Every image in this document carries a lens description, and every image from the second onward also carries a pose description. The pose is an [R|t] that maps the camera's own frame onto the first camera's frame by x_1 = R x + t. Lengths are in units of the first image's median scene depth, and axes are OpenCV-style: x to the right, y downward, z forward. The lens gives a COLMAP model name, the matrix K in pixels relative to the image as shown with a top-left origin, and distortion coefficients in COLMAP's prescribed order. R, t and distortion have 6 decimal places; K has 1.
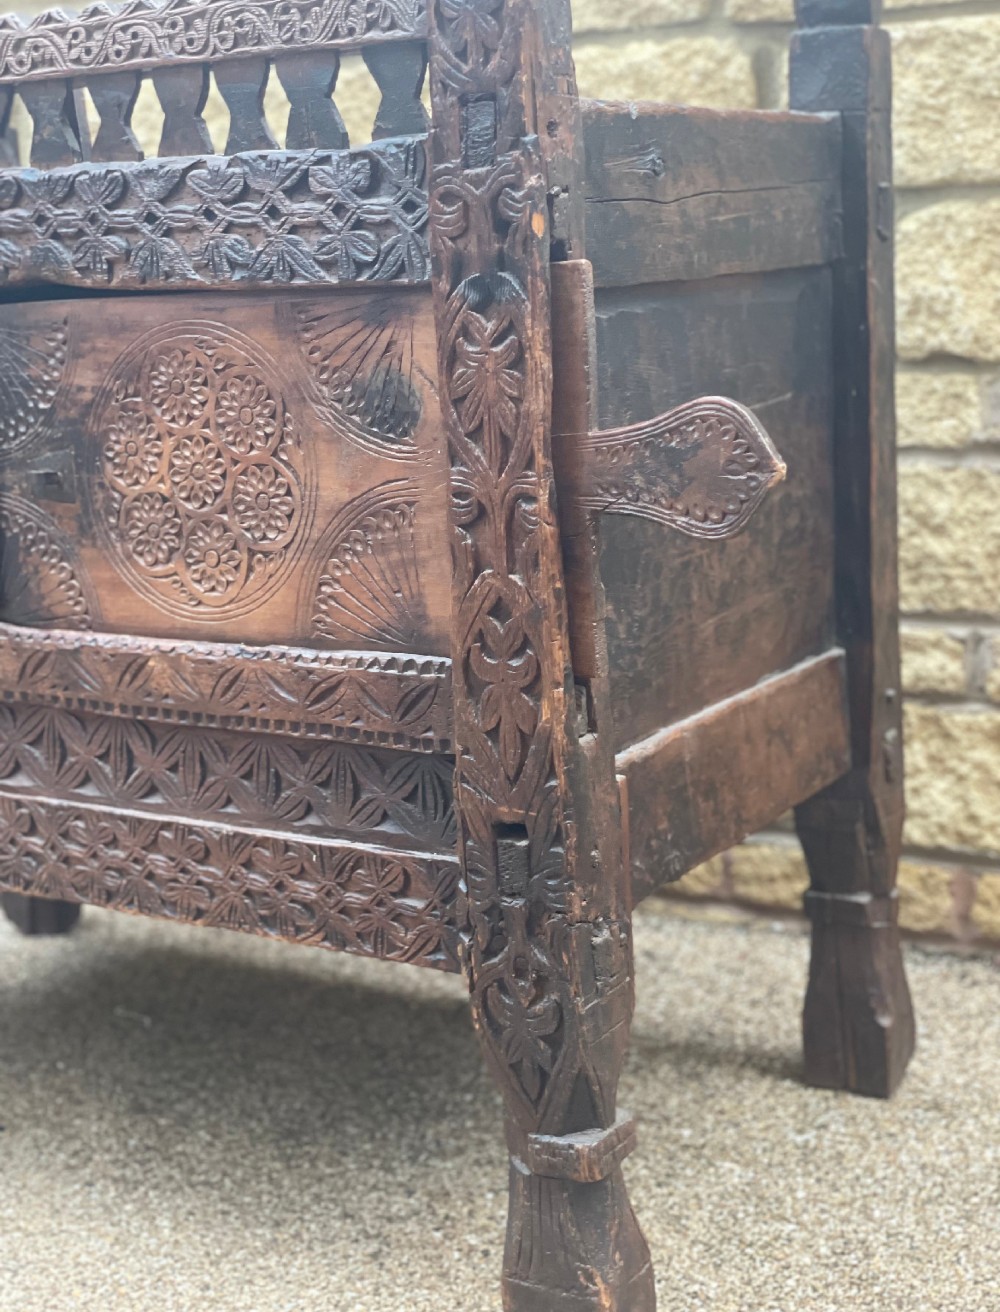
lens RADIAL K [[2007.3, 0, 498.0], [0, 2007.3, 635.0], [0, 0, 1]] dist [0.087793, -0.201206]
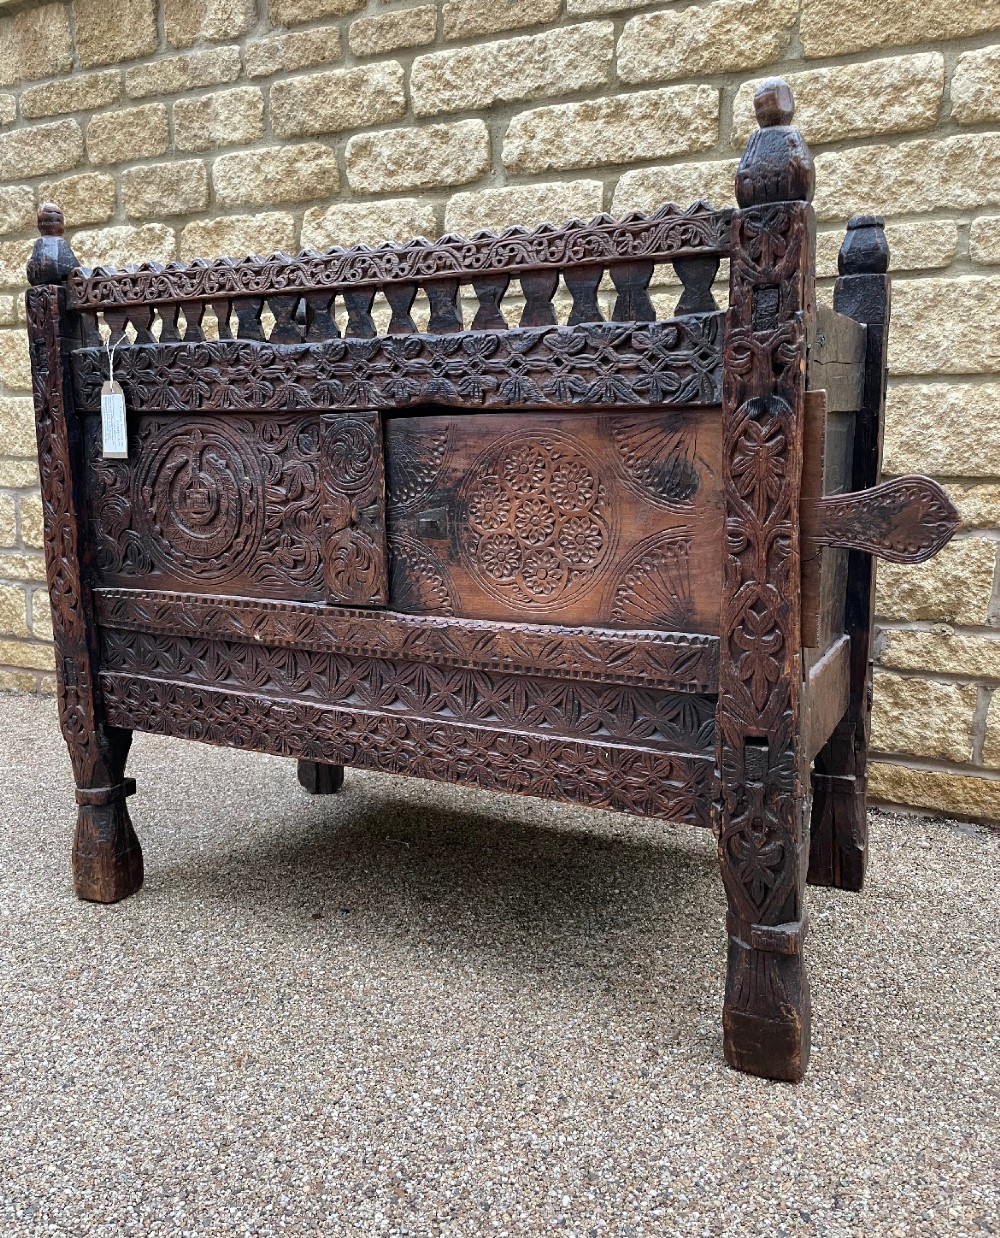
lens RADIAL K [[1011.3, 0, 488.1], [0, 1011.3, 637.5], [0, 0, 1]] dist [0.103612, -0.161308]
pose [[0.996417, 0.014175, 0.083383, -0.261365], [-0.014544, 0.999887, 0.003831, 0.012153], [-0.083320, -0.005030, 0.996510, 0.178506]]
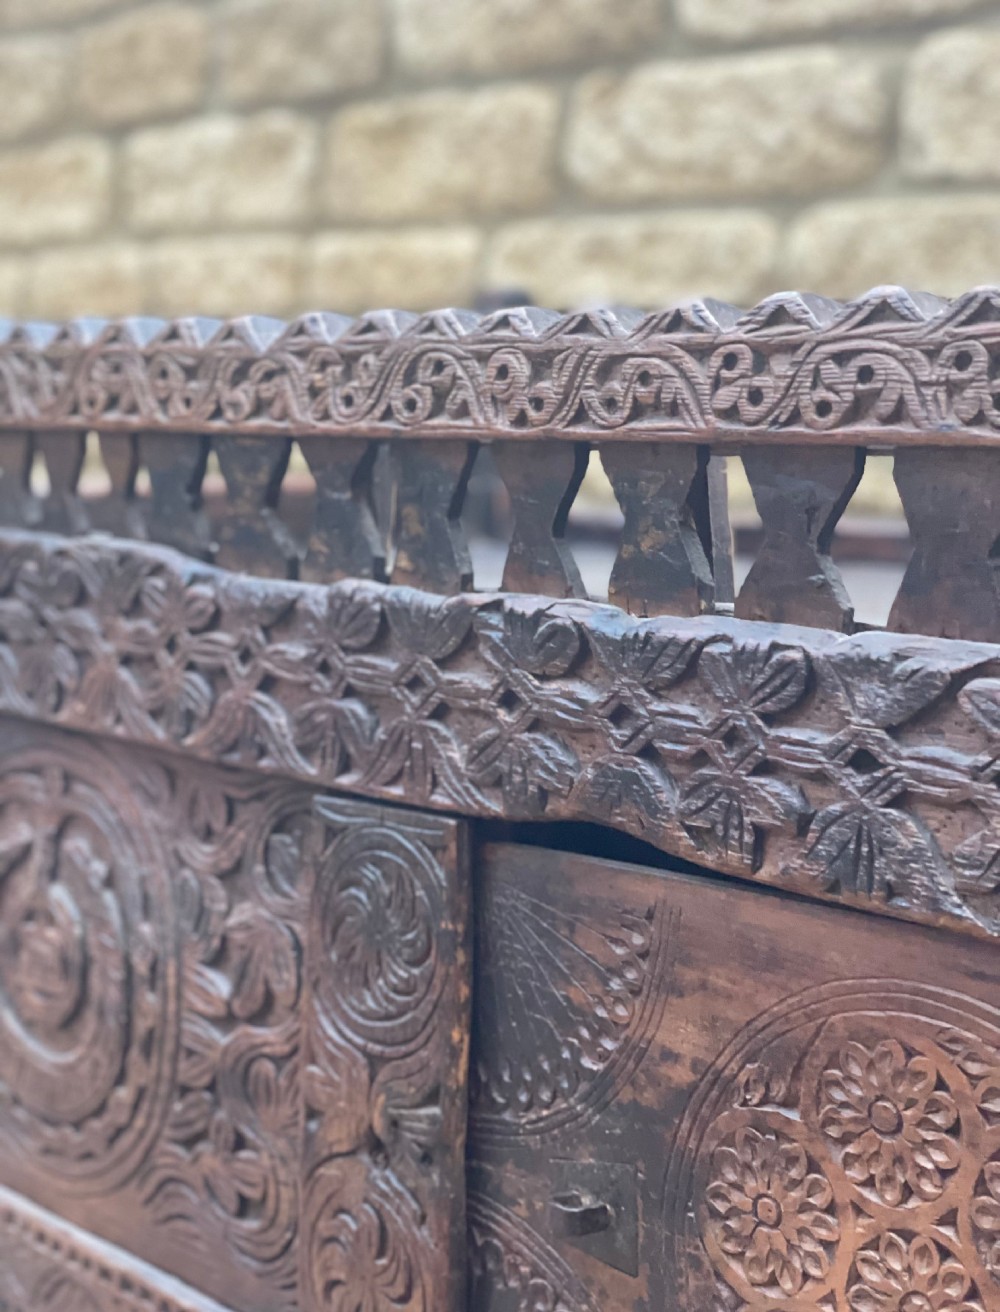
lens RADIAL K [[2007.3, 0, 498.0], [0, 2007.3, 635.0], [0, 0, 1]] dist [0.087793, -0.201206]
pose [[0.970123, 0.071462, -0.231849, -0.149339], [-0.086962, 0.994561, -0.057324, -0.202637], [0.226492, 0.075773, 0.971061, 0.537537]]
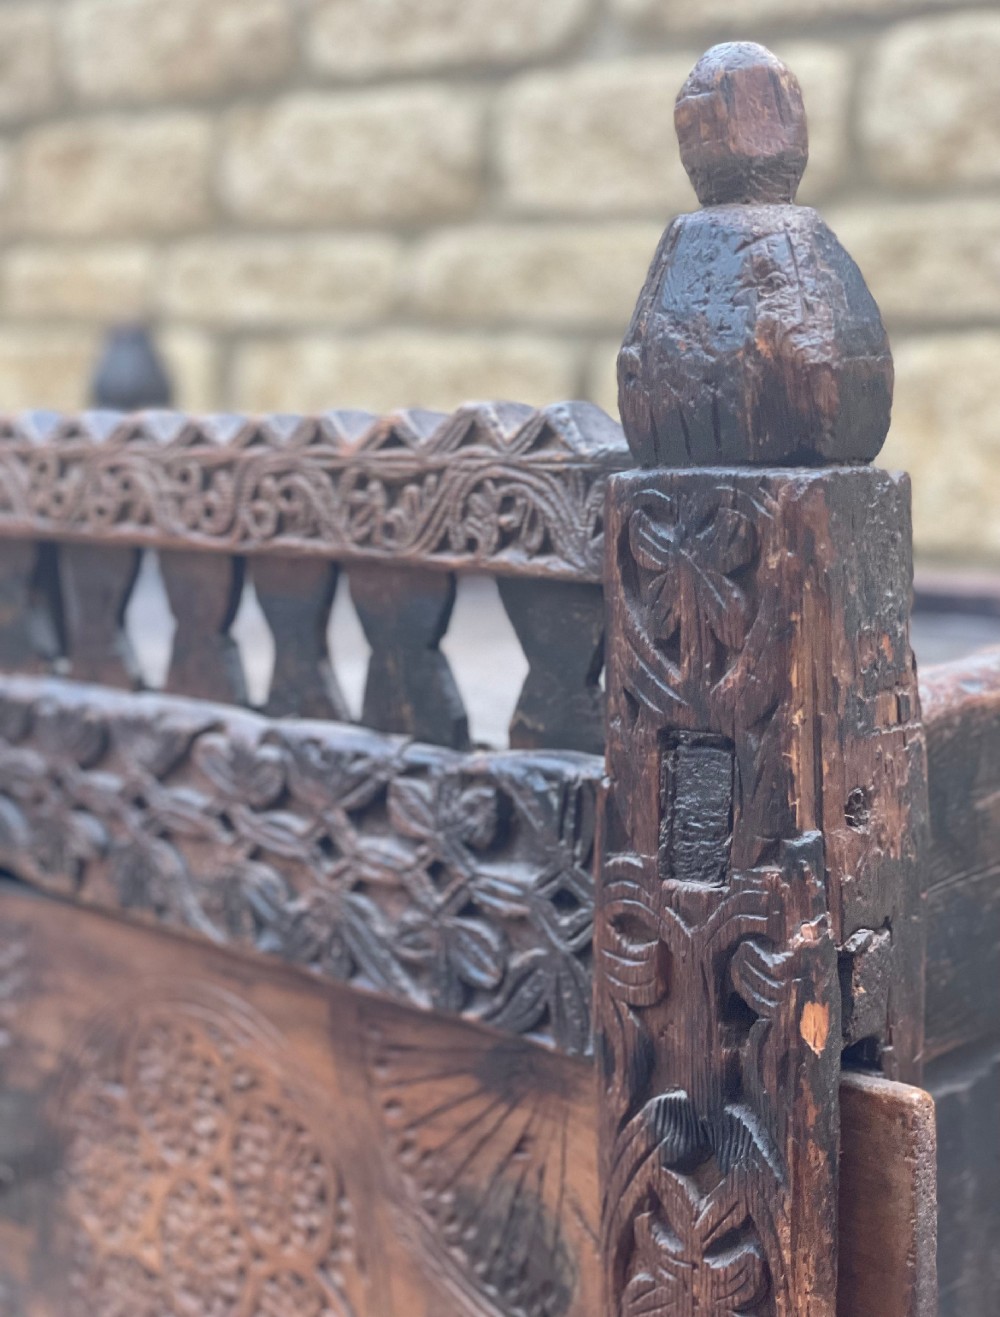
lens RADIAL K [[2014.9, 0, 498.0], [0, 2014.9, 637.4], [0, 0, 1]] dist [0.087793, -0.201206]
pose [[0.981302, 0.048626, -0.186229, 0.026878], [-0.055780, 0.997885, -0.033366, -0.240129], [0.184213, 0.043130, 0.981940, 0.470168]]
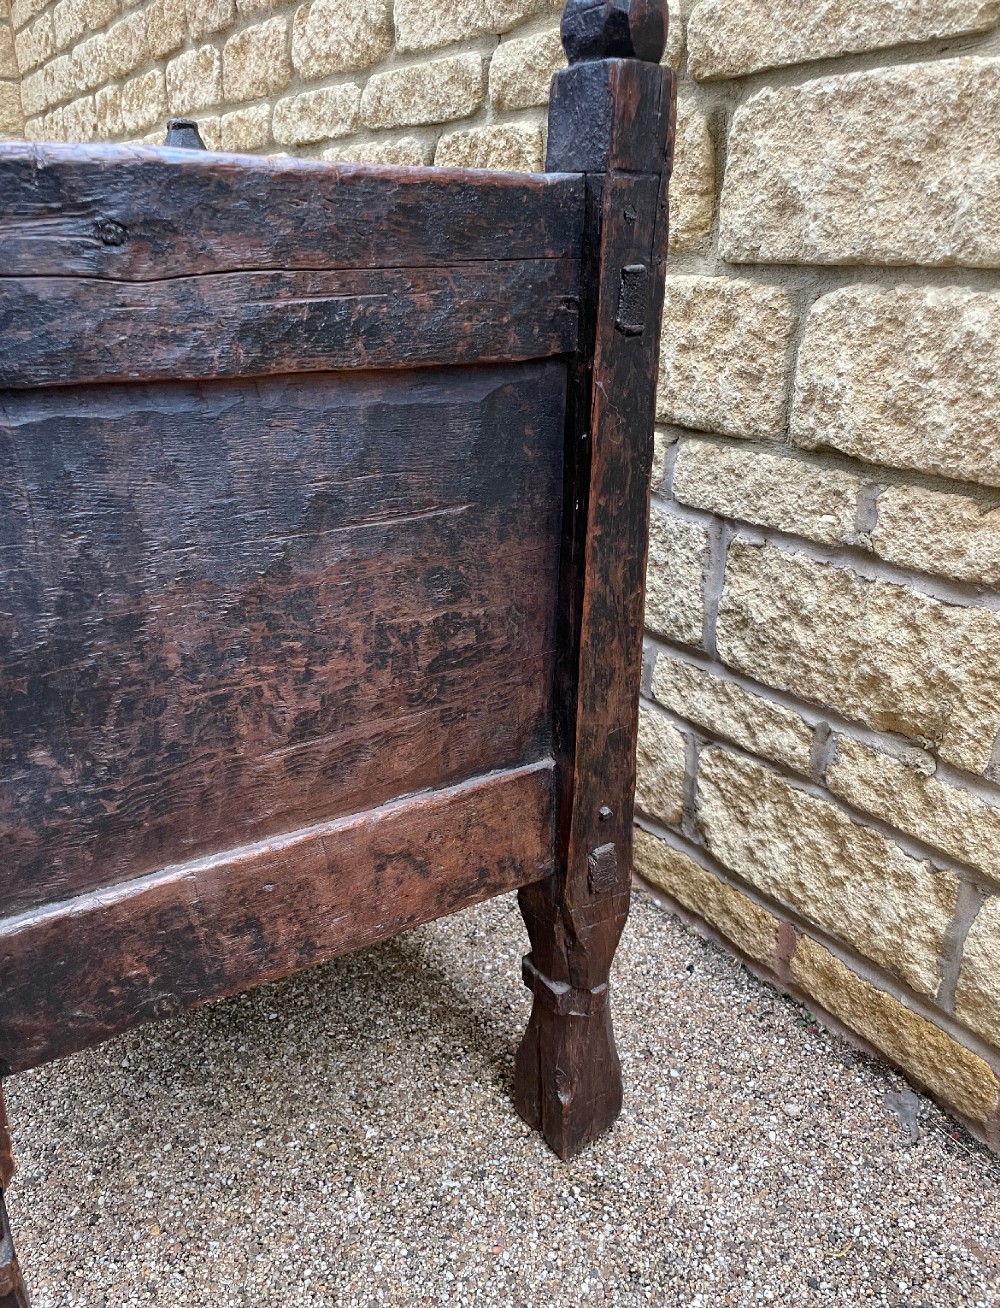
lens RADIAL K [[1010.3, 0, 500.0], [0, 1010.3, 654.0], [0, 0, 1]] dist [0.083830, -0.123198]
pose [[0.902696, 0.199852, -0.381050, 0.400521], [-0.128298, 0.970321, 0.204978, -0.174503], [0.410706, -0.136145, 0.901546, 0.679625]]
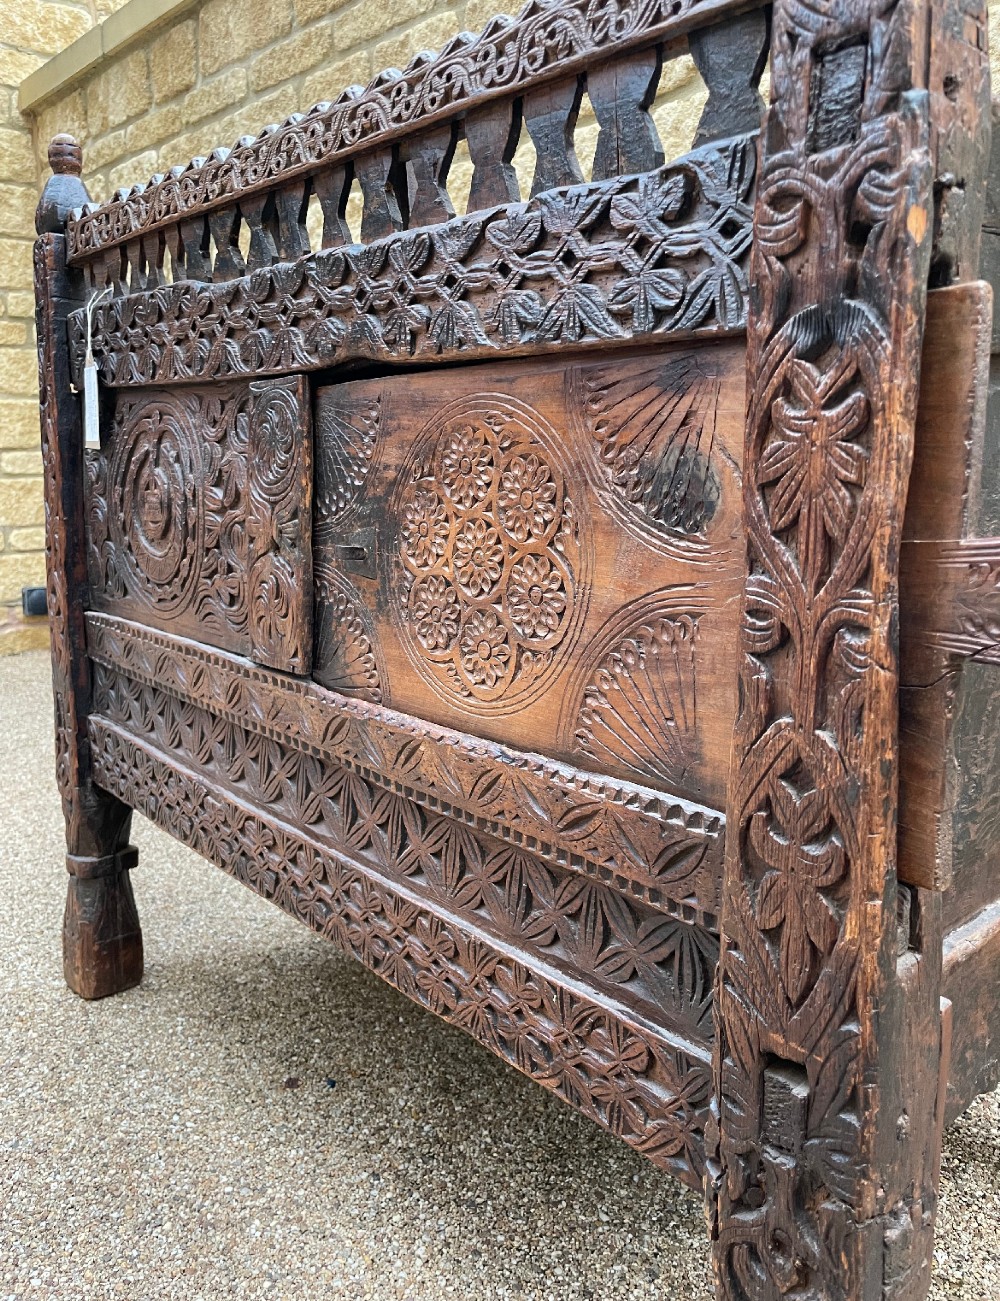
lens RADIAL K [[1008.7, 0, 501.1], [0, 1008.7, 639.8], [0, 0, 1]] dist [0.085726, -0.126939]
pose [[0.955413, 0.096072, -0.279206, -0.003359], [-0.096480, 0.995259, 0.012313, -0.050716], [0.279065, 0.015174, 0.960152, 0.562405]]
